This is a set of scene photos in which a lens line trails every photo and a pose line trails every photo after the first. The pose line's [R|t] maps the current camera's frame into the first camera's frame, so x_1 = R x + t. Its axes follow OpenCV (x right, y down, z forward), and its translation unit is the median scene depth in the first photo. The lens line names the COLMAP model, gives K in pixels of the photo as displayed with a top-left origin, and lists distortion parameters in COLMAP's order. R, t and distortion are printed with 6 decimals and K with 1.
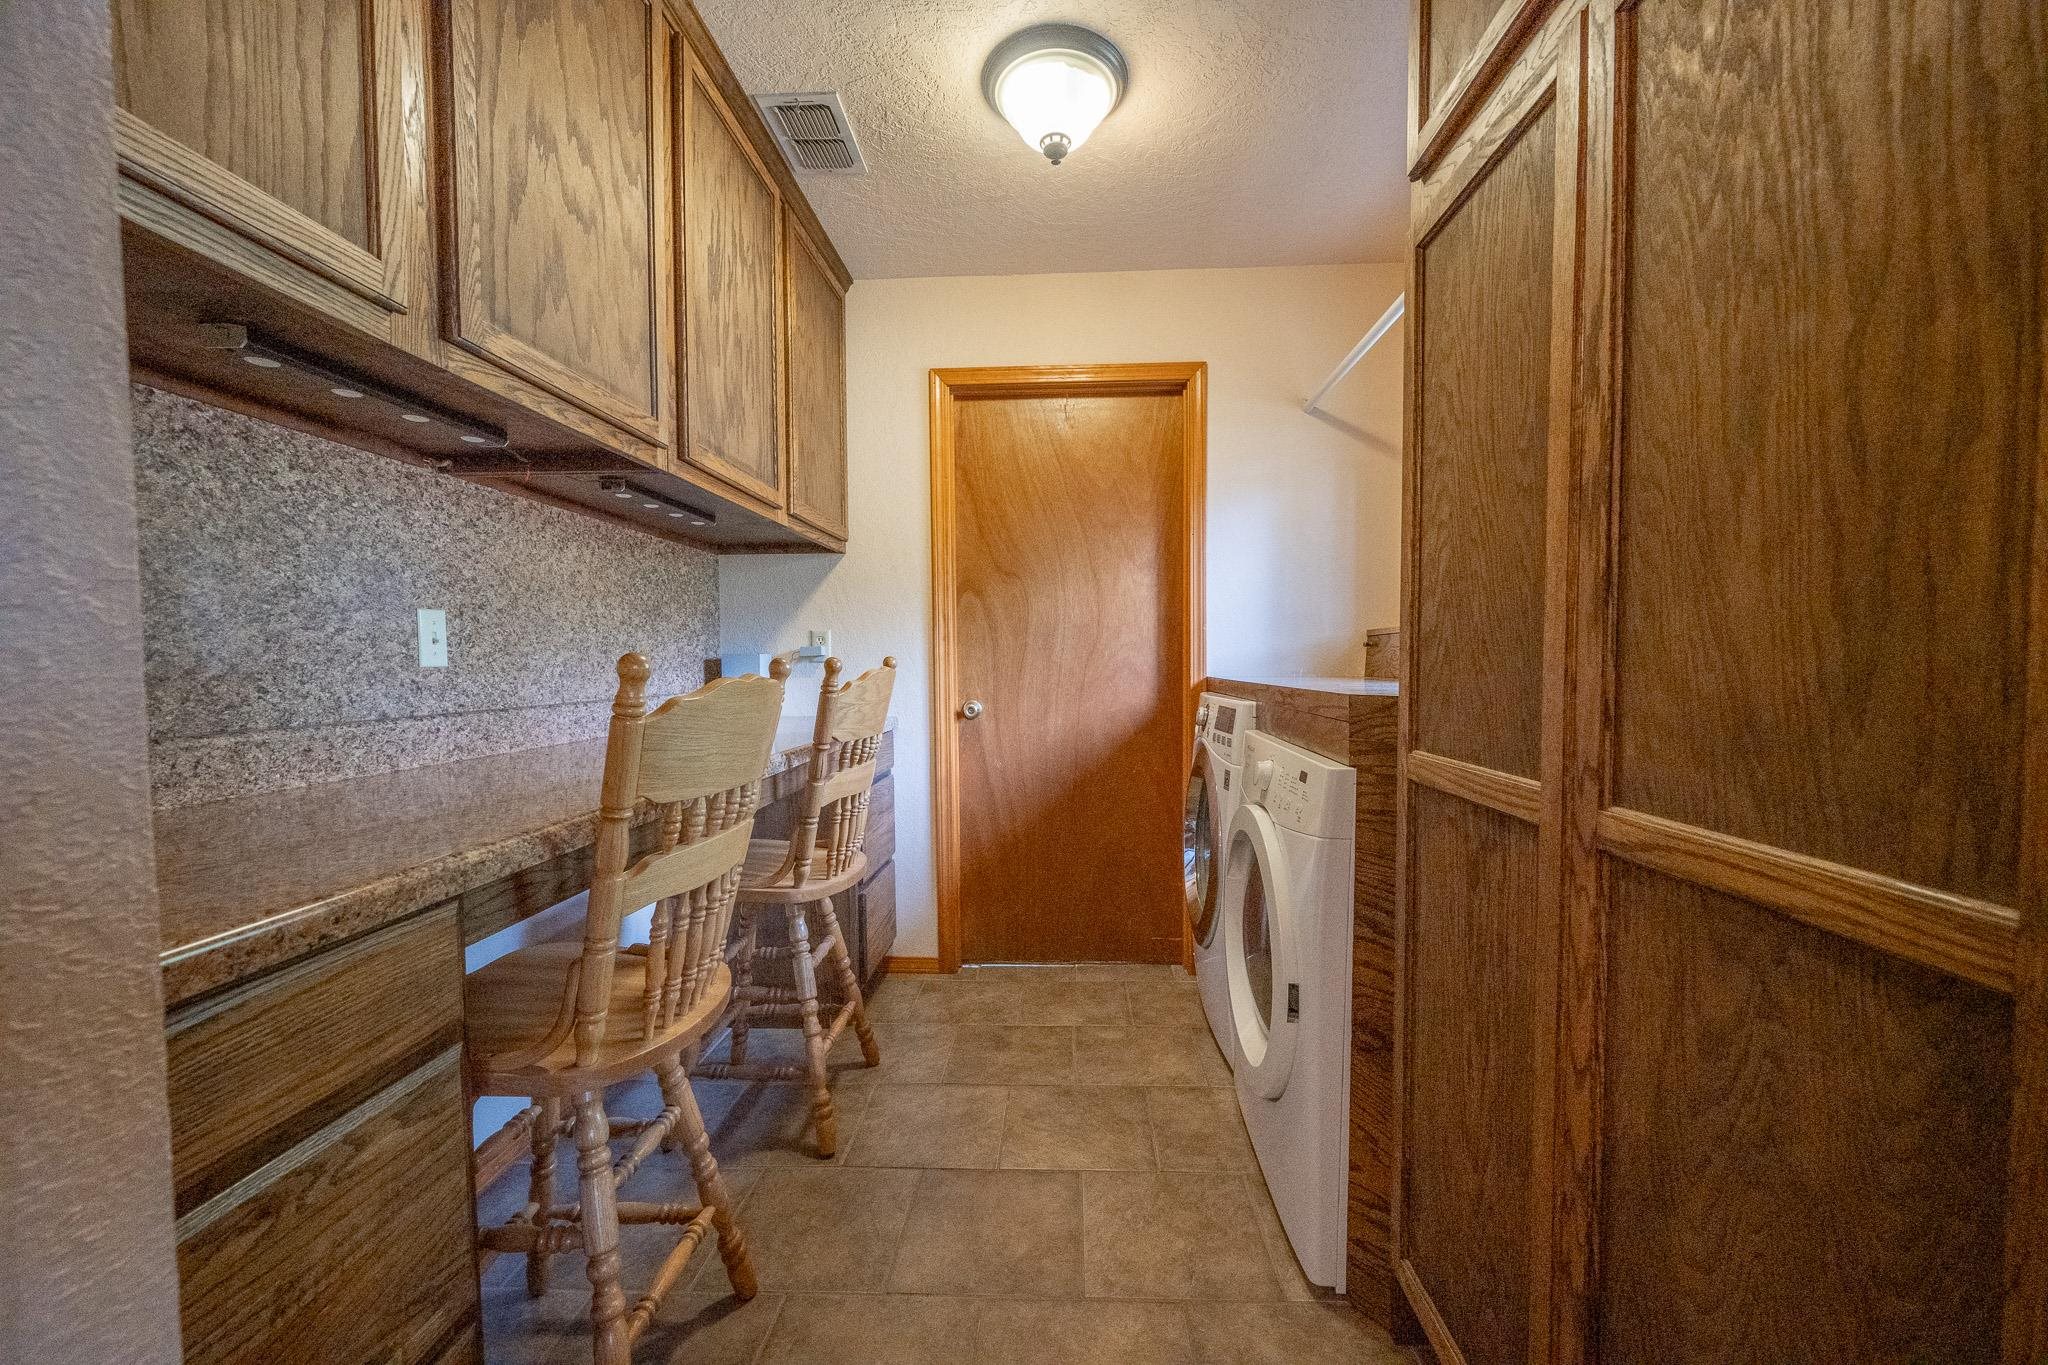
lens RADIAL K [[798.5, 0, 1033.6], [0, 798.5, 689.4], [0, 0, 1]] dist [-0.000474, 0.001170]
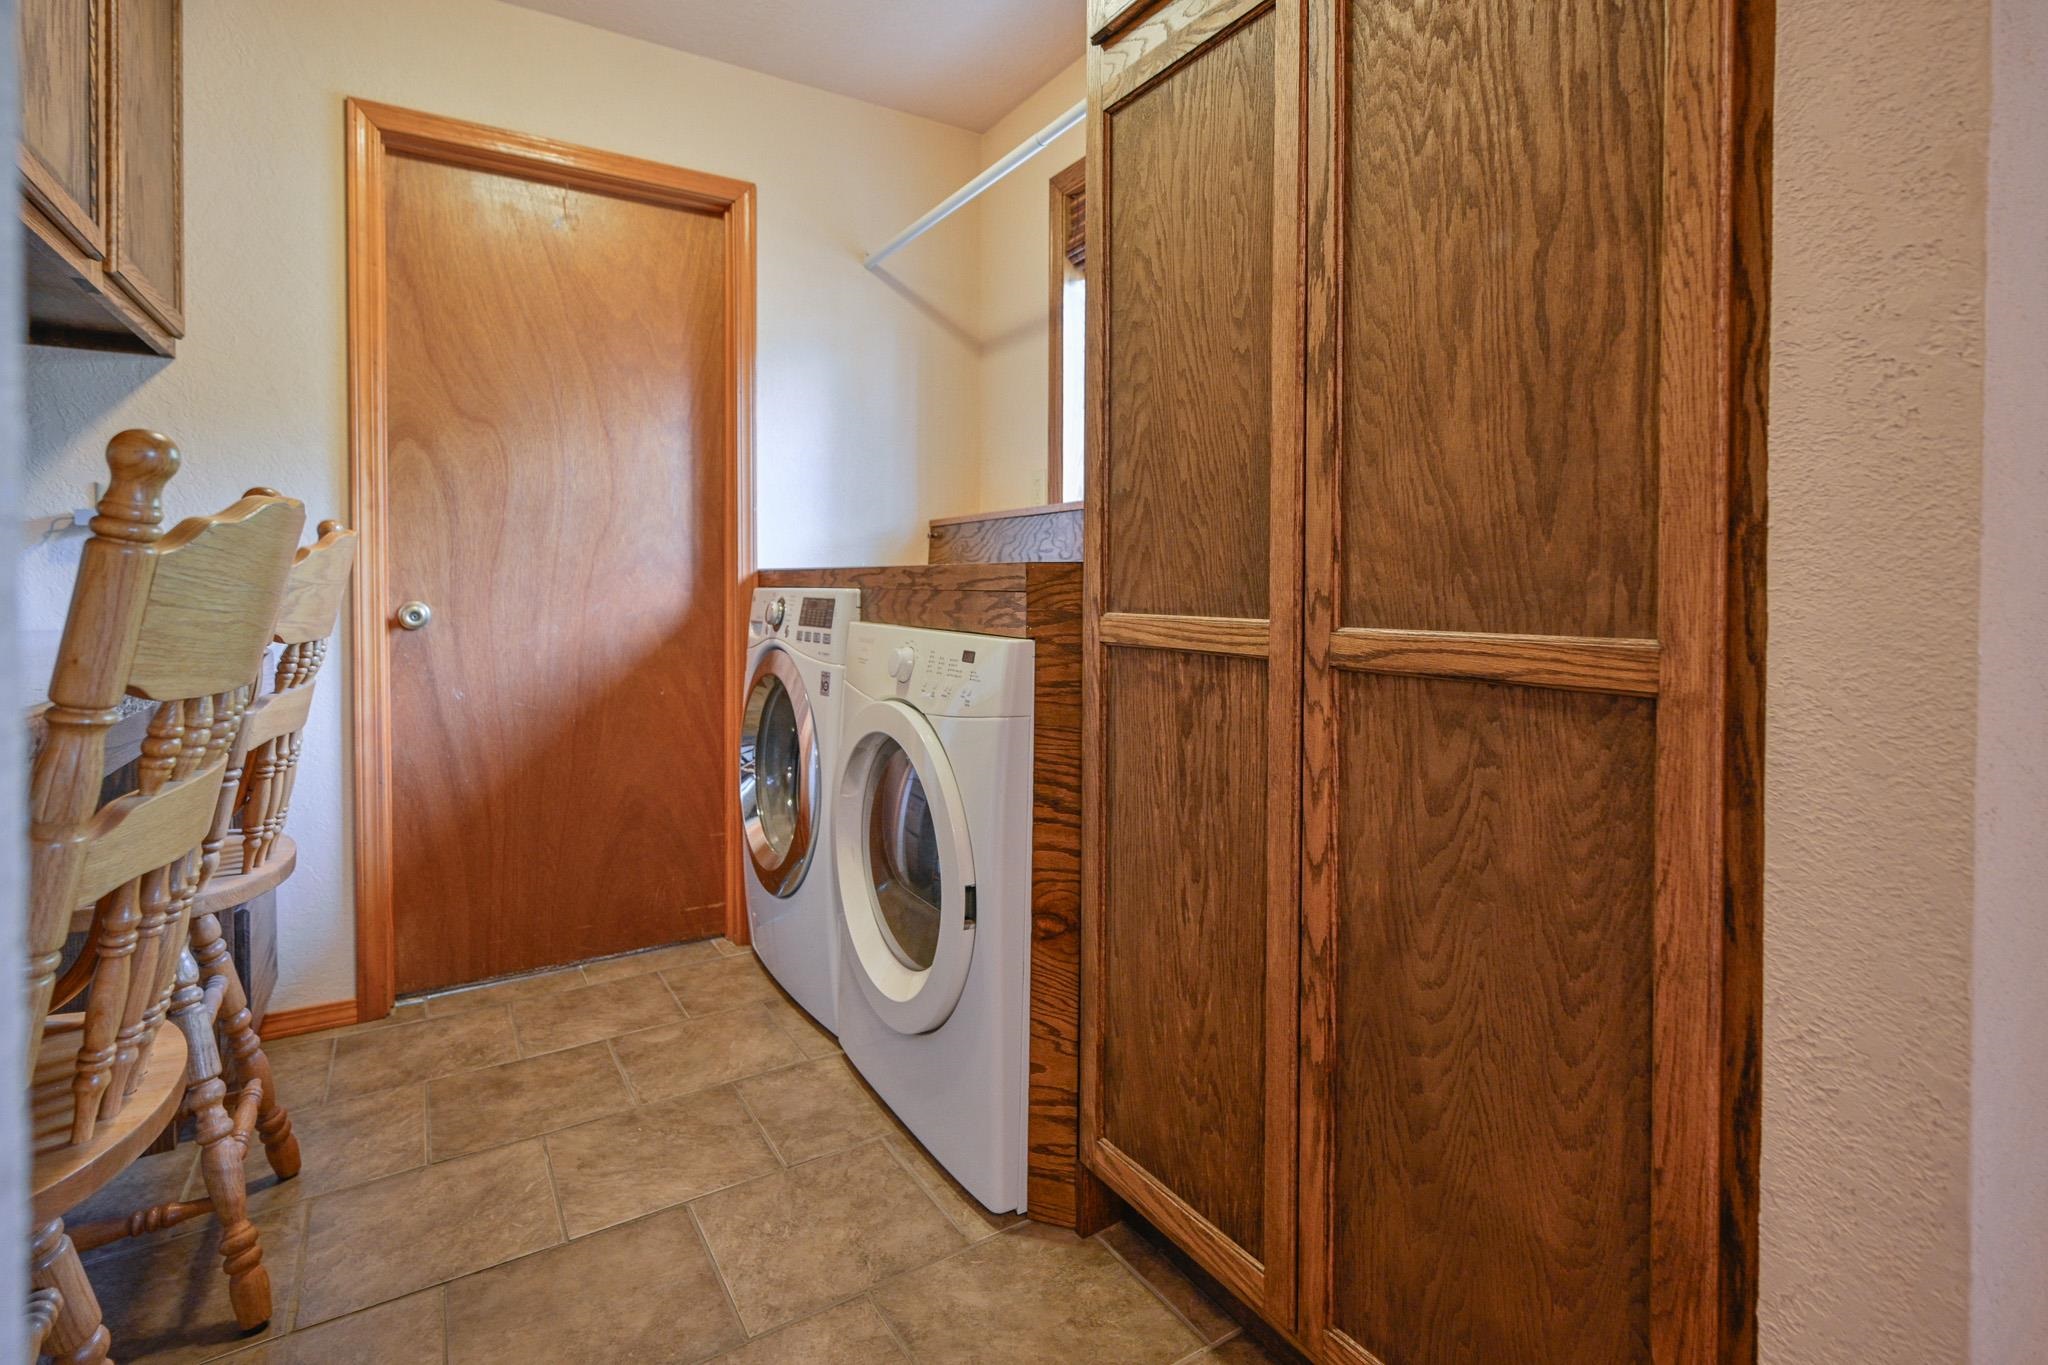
lens RADIAL K [[989.0, 0, 1023.7], [0, 989.0, 596.2], [0, 0, 1]] dist [0.003557, 0.000041]
pose [[0.818900, -0.002333, 0.573932, -0.466964], [0.016338, 0.999681, -0.019248, 0.115857], [-0.573704, 0.025139, 0.818677, 0.077437]]
